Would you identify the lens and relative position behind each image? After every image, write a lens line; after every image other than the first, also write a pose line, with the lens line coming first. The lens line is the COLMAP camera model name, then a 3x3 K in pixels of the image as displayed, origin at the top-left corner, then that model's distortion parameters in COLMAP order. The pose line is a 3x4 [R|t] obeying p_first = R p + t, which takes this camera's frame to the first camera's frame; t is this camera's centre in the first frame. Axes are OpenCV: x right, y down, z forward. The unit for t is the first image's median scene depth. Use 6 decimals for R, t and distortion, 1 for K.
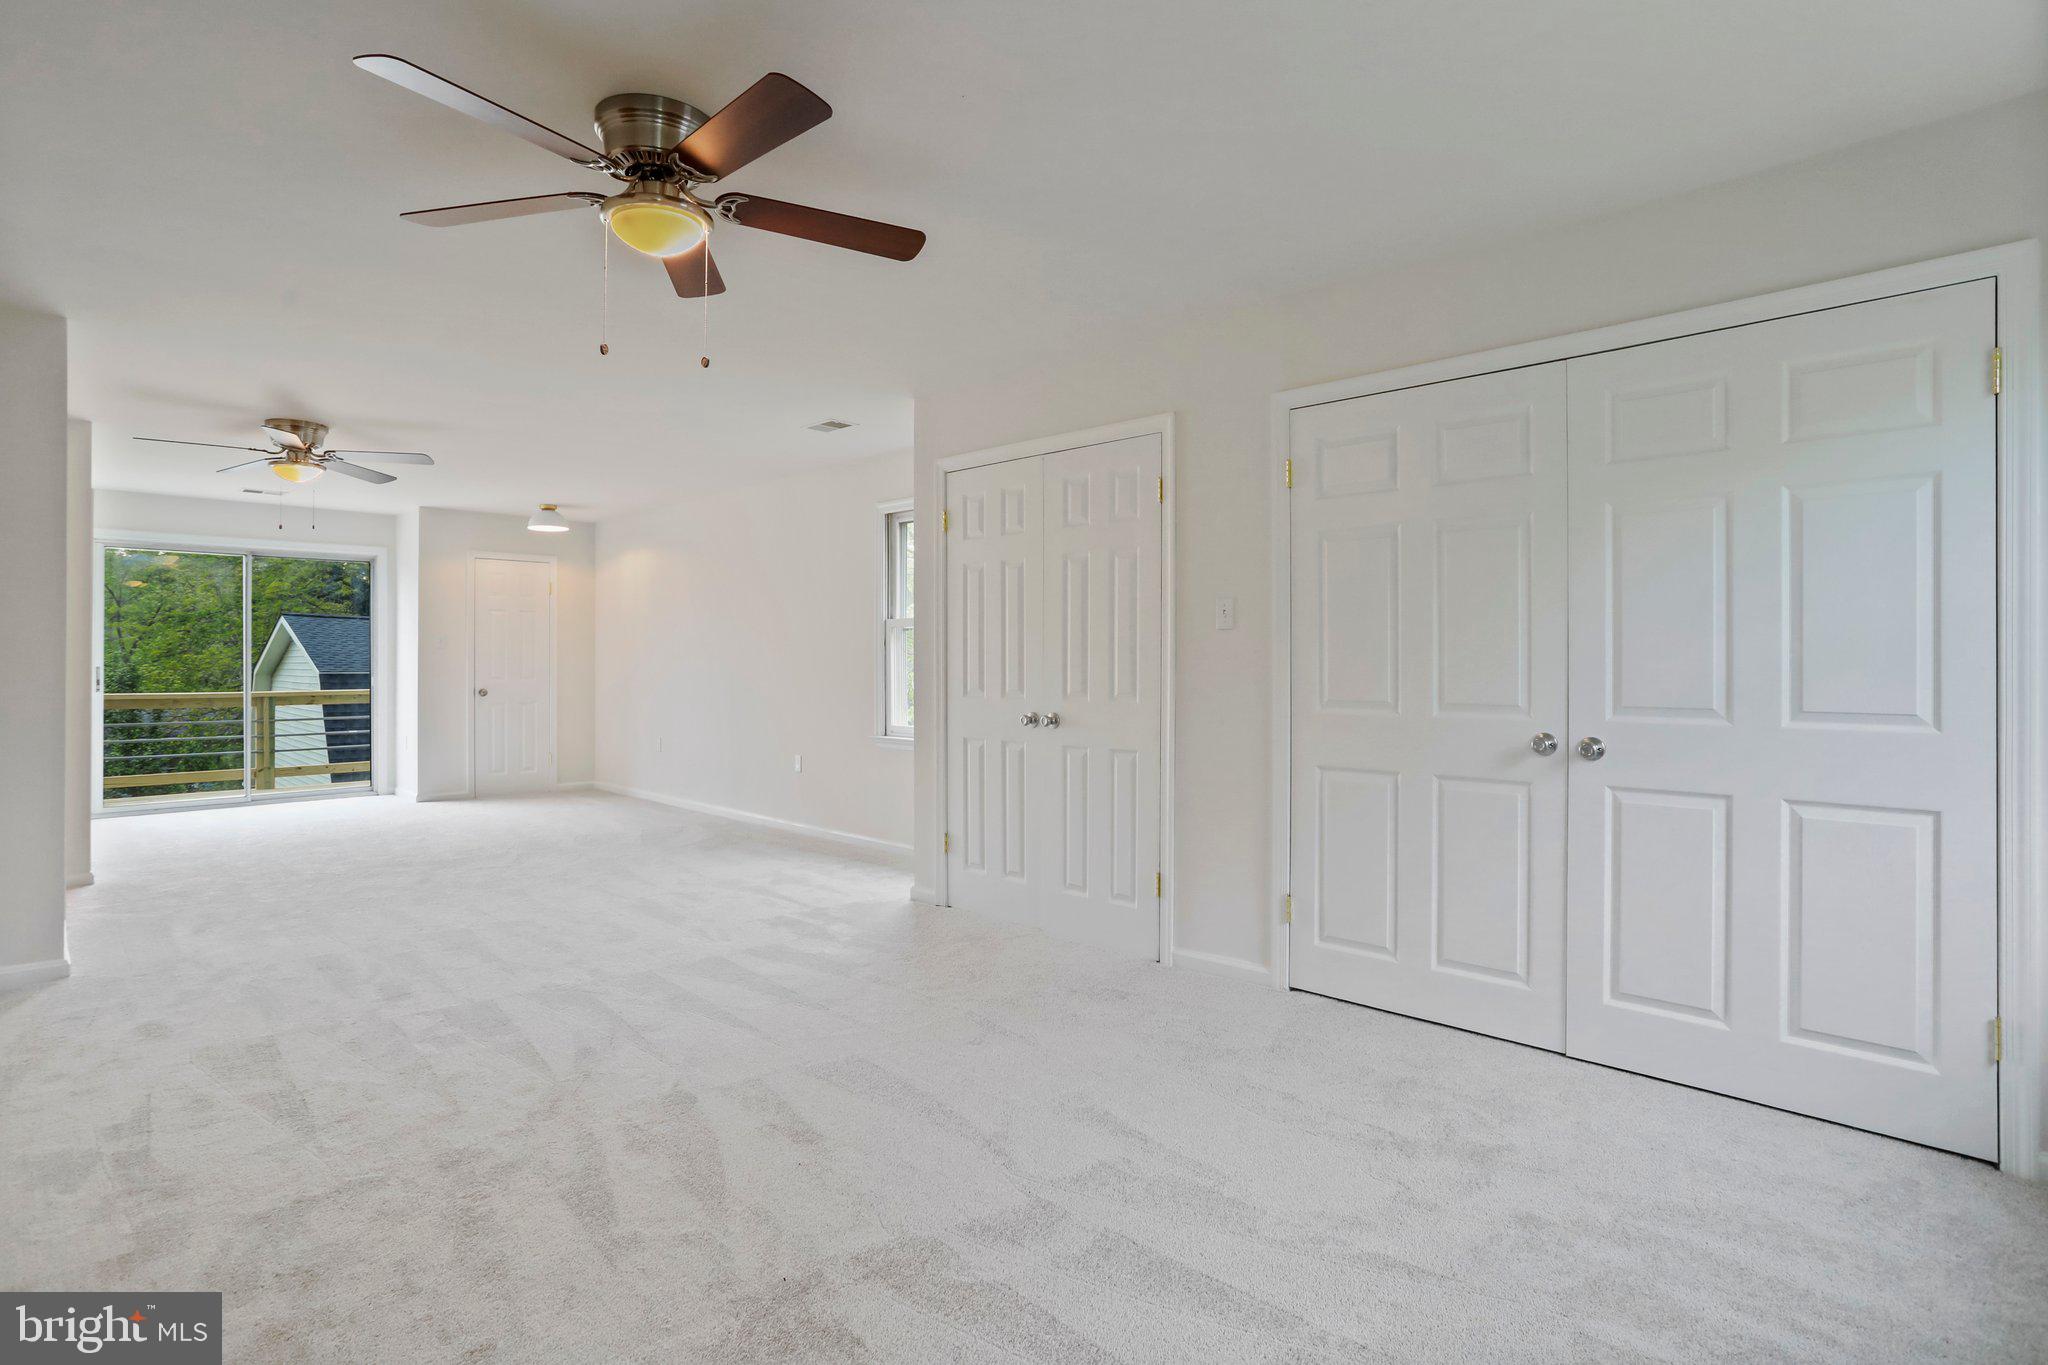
lens RADIAL K [[979.9, 0, 1020.2], [0, 979.9, 657.6], [0, 0, 1]] dist [-0.074237, 0.035125]
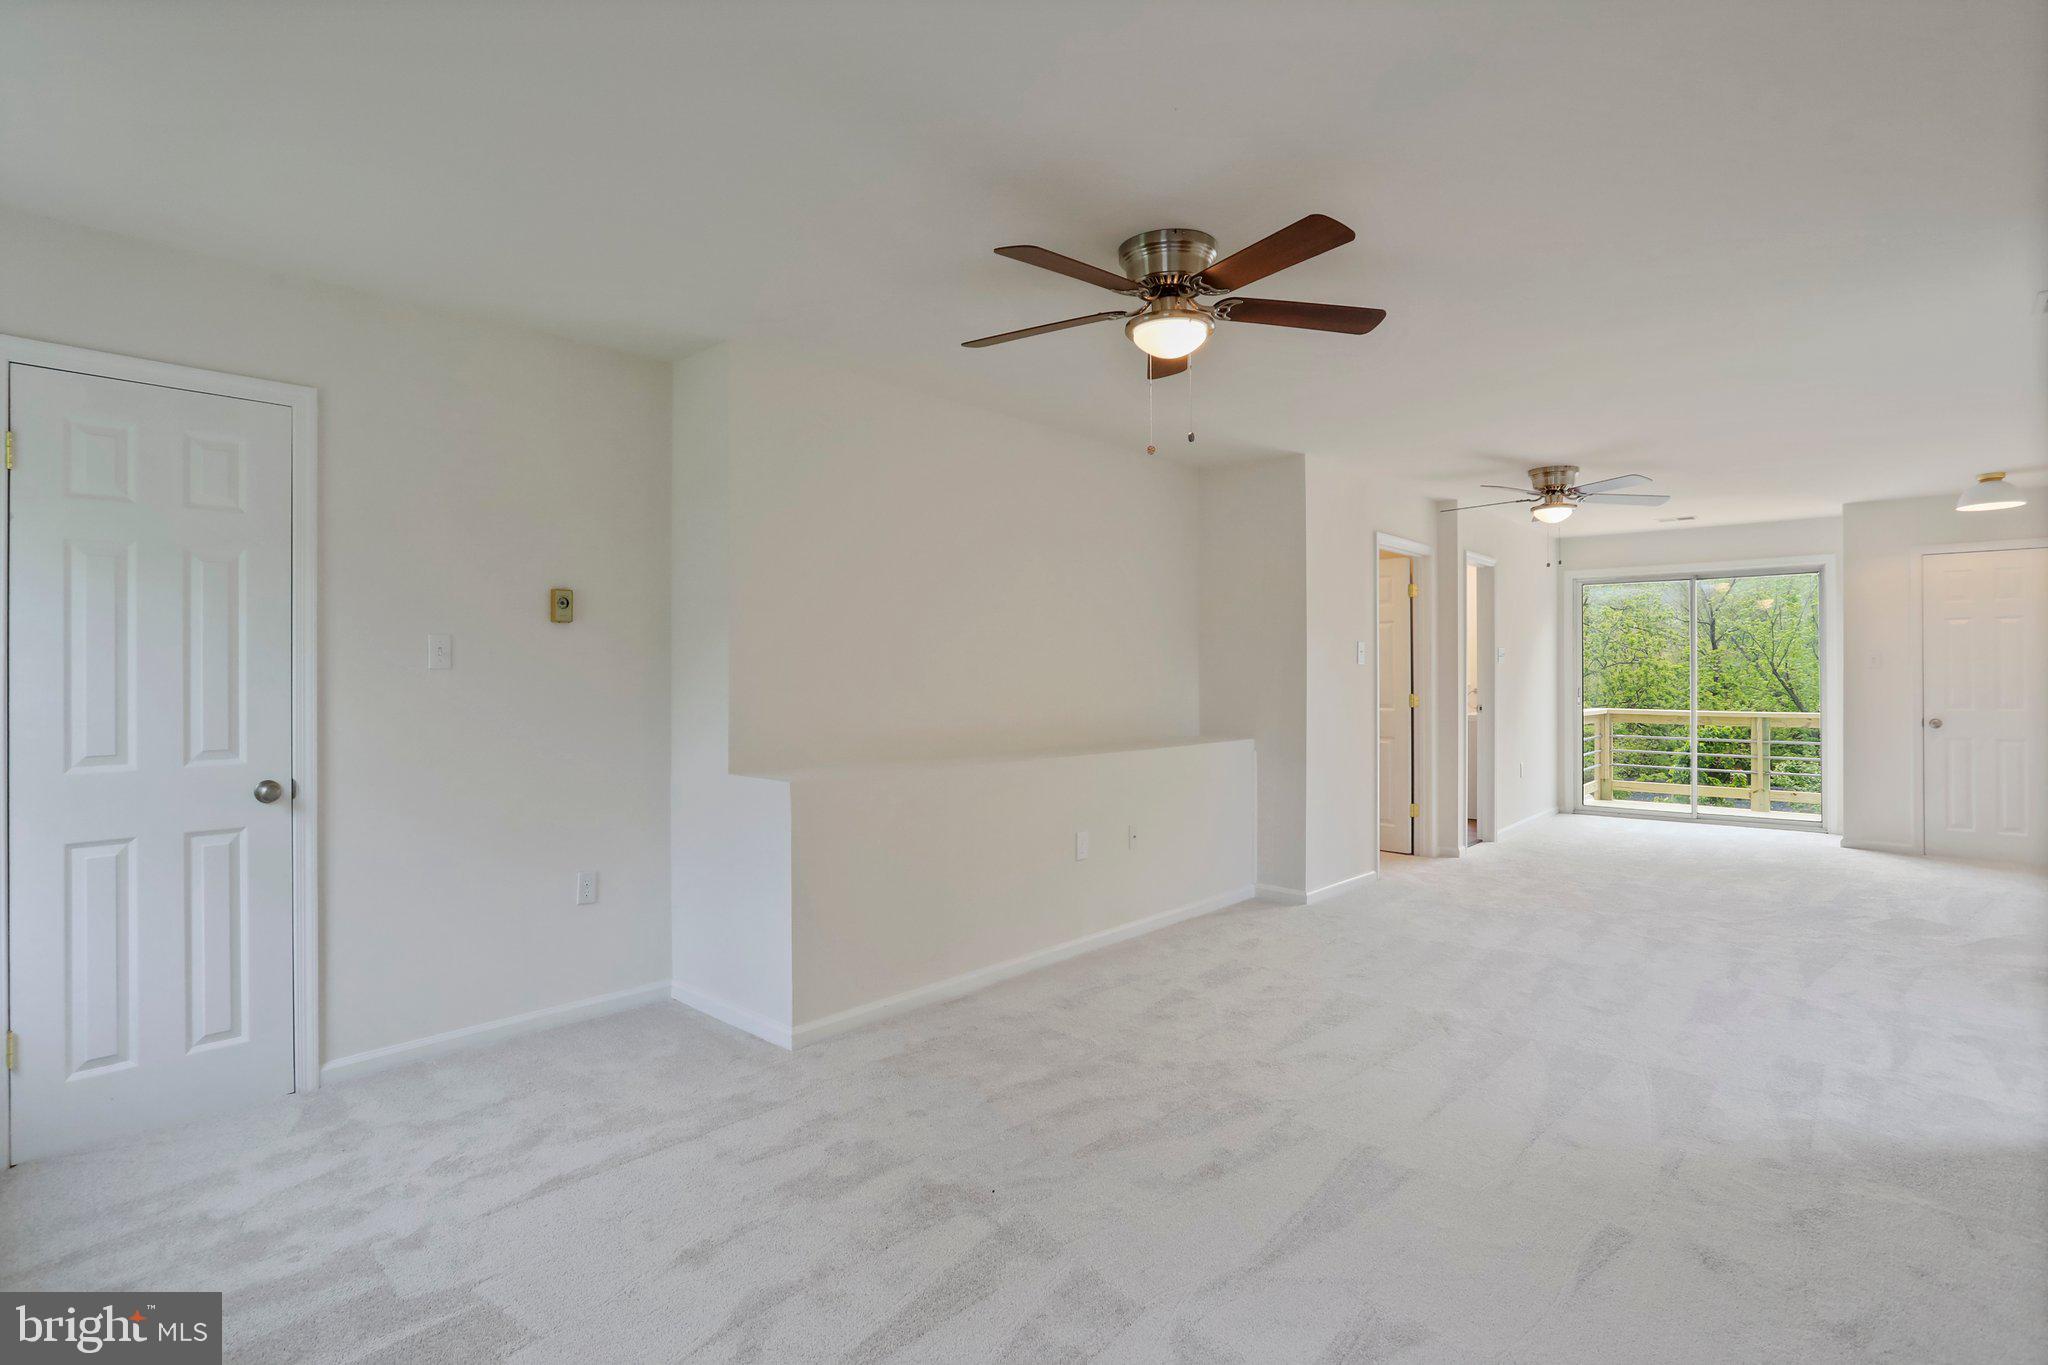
lens RADIAL K [[1031.2, 0, 1013.8], [0, 1031.2, 670.4], [0, 0, 1]] dist [-0.024689, 0.001524]
pose [[0.041759, -0.003486, -0.999122, 0.254244], [0.006475, 0.999974, -0.003218, -0.009987], [0.999107, -0.006335, 0.041780, 0.218806]]
